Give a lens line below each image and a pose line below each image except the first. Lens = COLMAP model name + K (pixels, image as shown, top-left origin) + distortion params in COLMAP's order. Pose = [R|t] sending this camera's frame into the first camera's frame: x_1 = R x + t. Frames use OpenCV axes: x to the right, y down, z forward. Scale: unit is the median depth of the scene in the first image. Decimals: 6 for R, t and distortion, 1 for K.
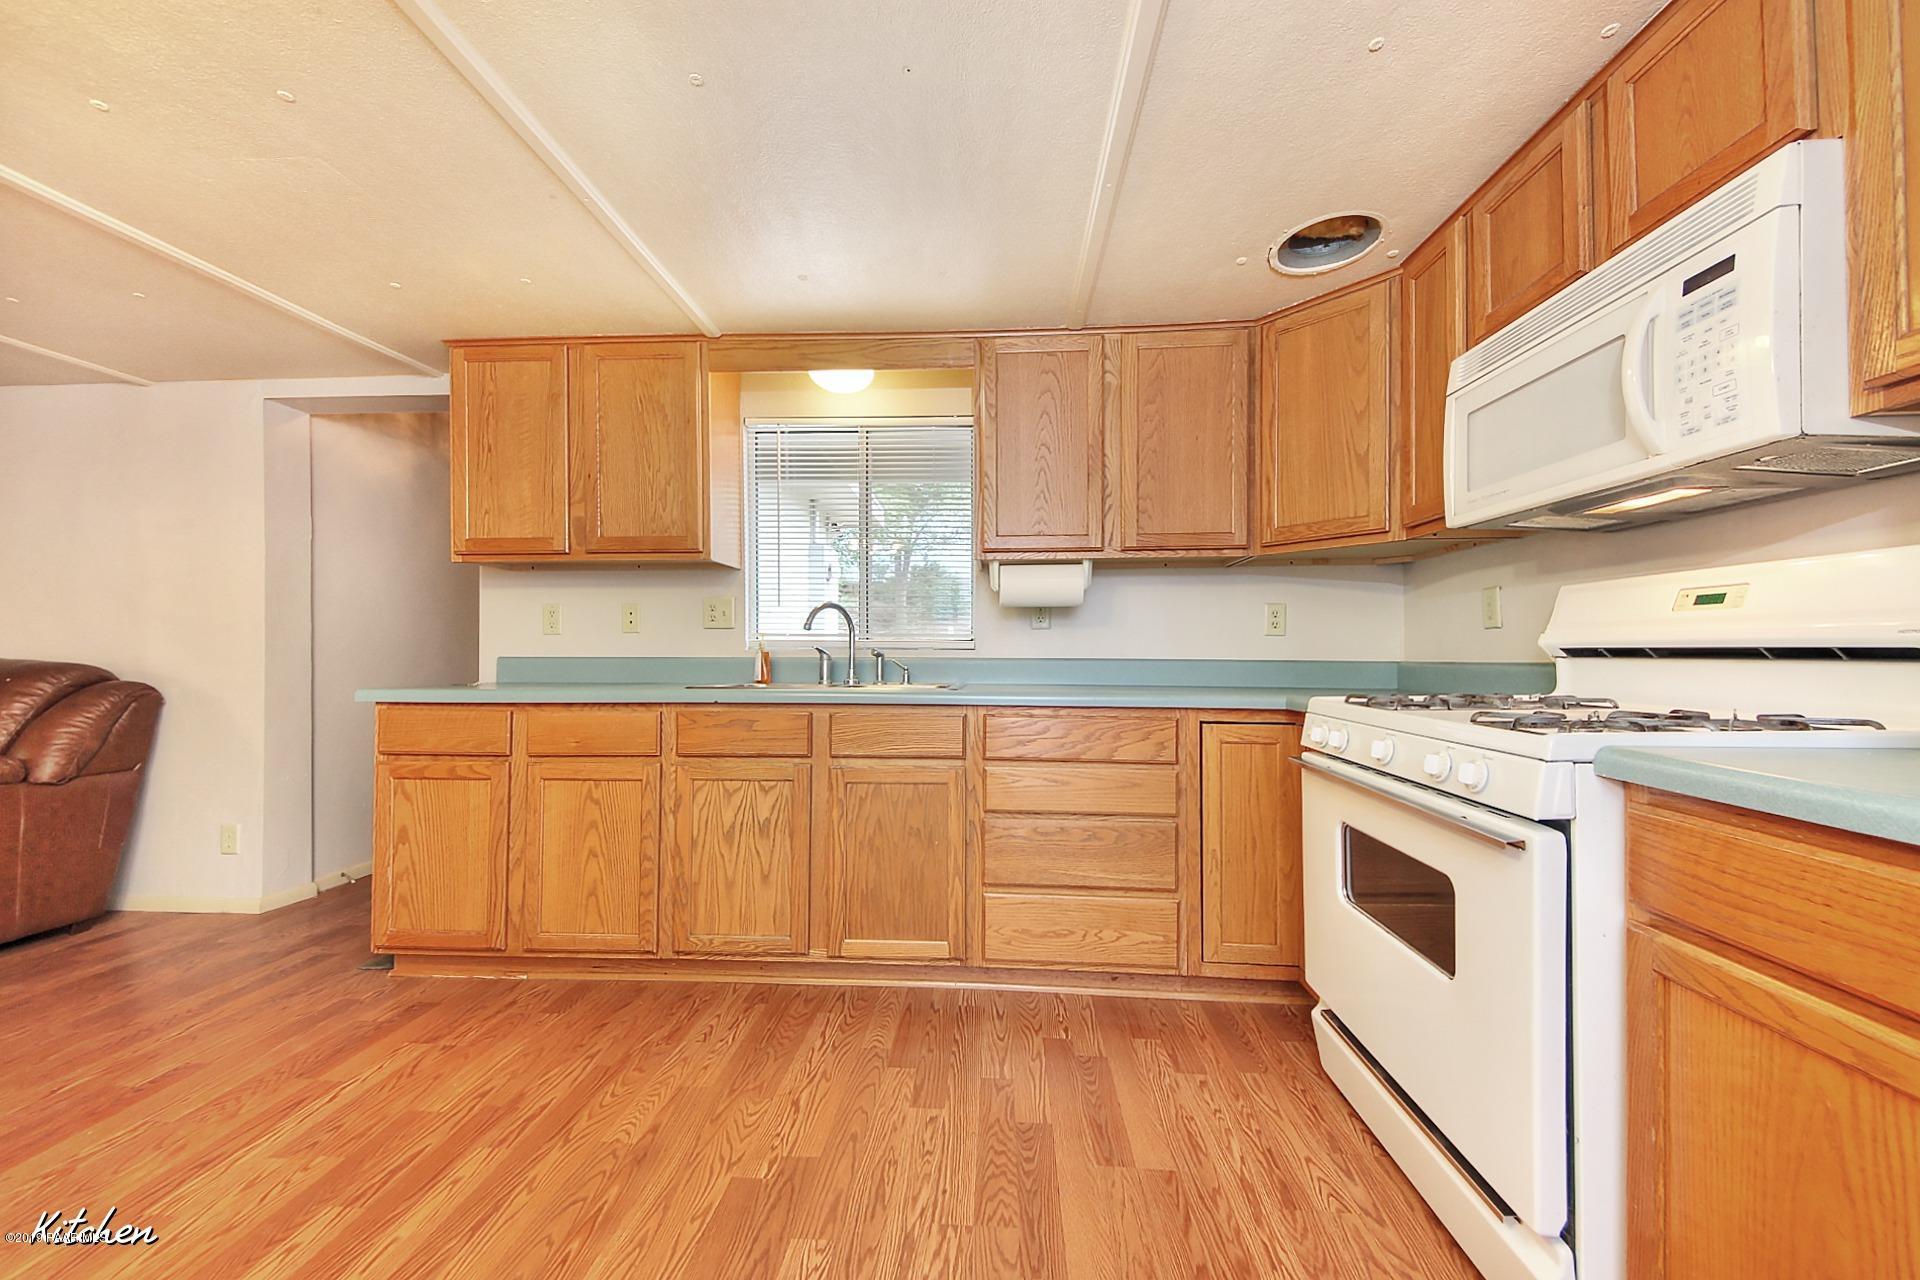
lens RADIAL K [[733.5, 0, 953.5], [0, 733.5, 658.4], [0, 0, 1]] dist [0.029807, -0.007549]
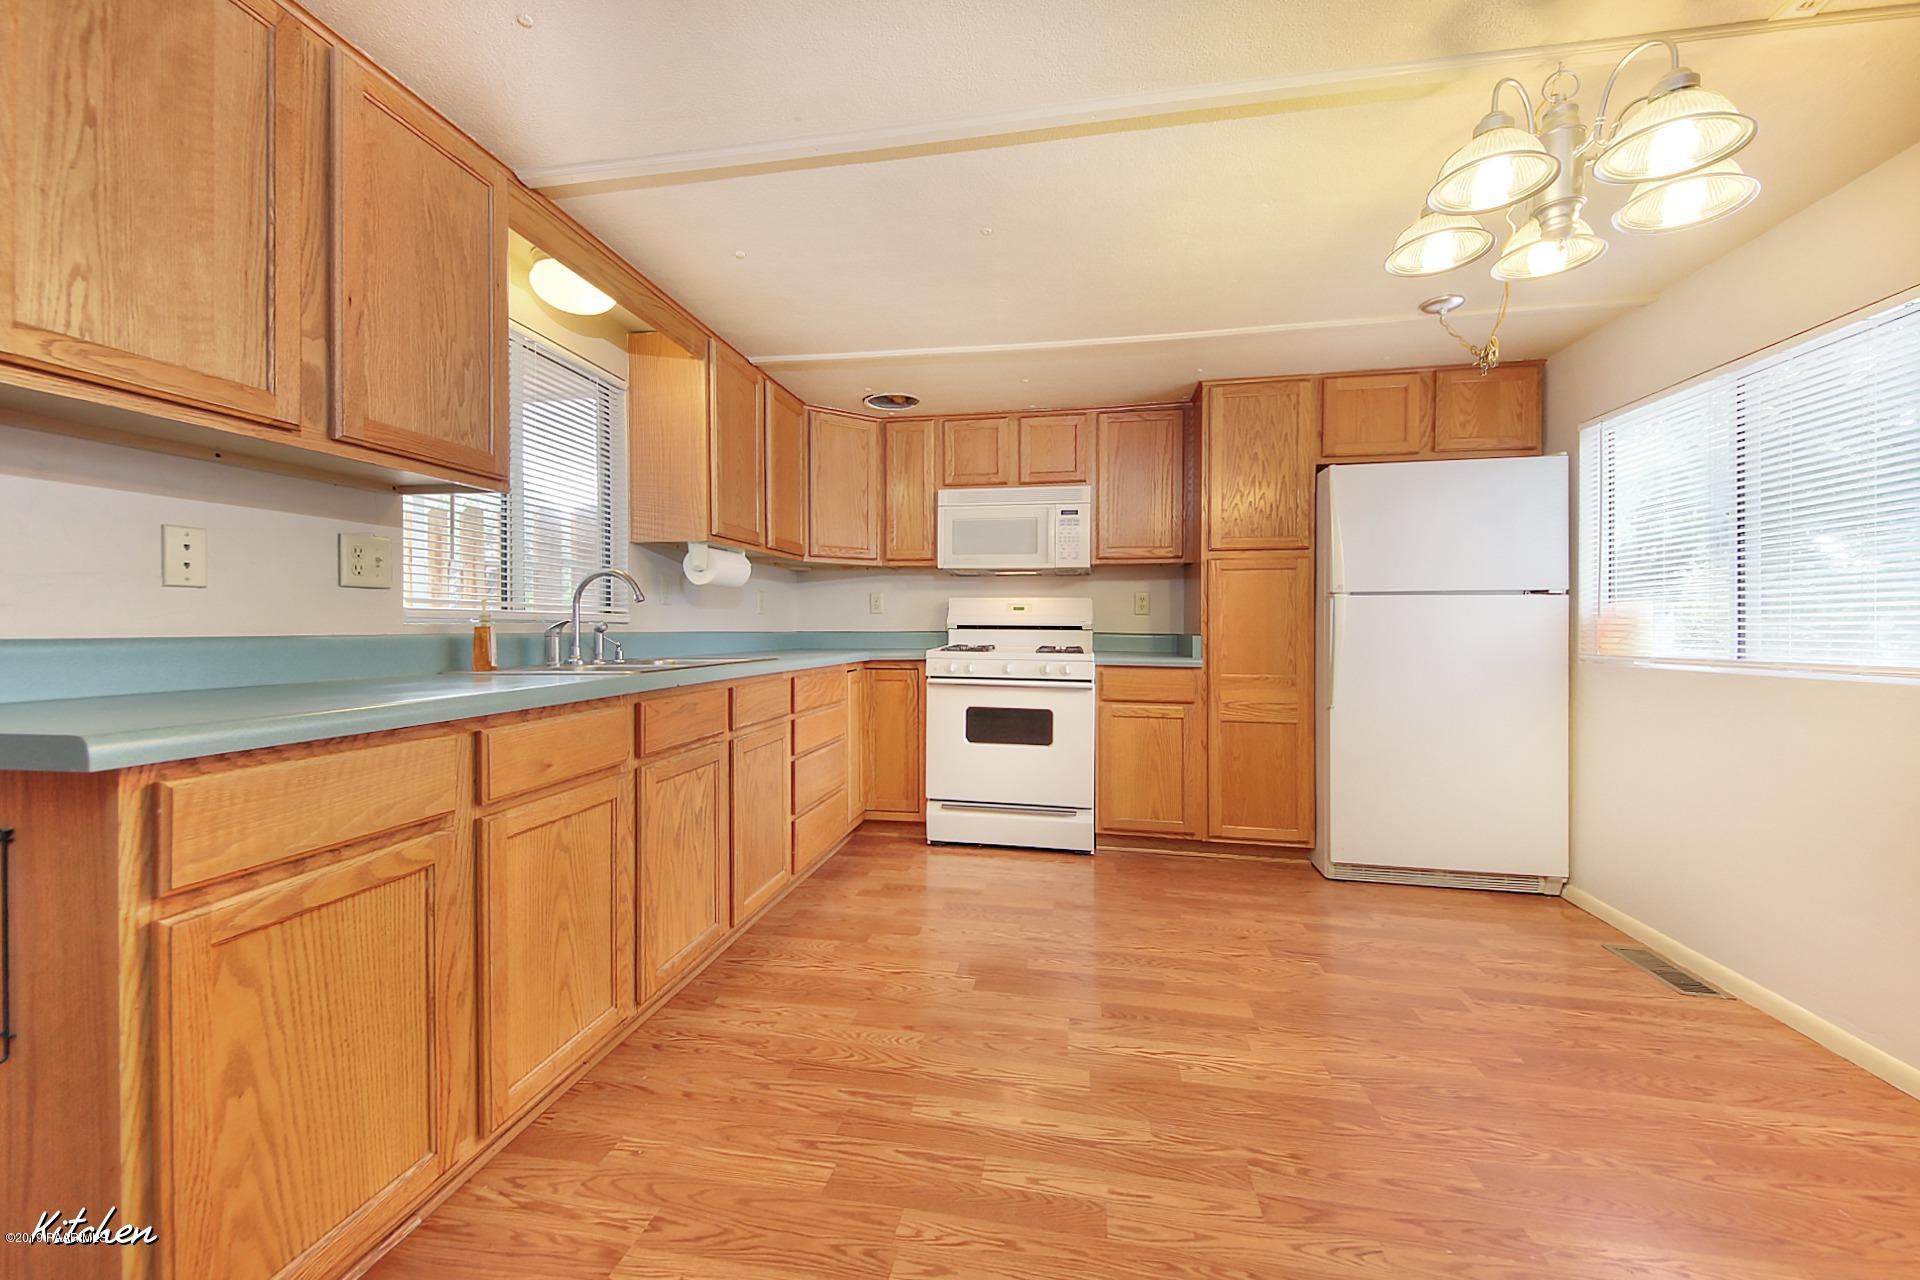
lens RADIAL K [[745.0, 0, 944.6], [0, 745.0, 647.1], [0, 0, 1]] dist [0.000938, -0.007943]
pose [[0.110407, -0.027591, 0.993503, -1.262096], [0.006375, 0.999614, 0.027053, -0.007375], [-0.993866, 0.003347, 0.110540, 0.655071]]
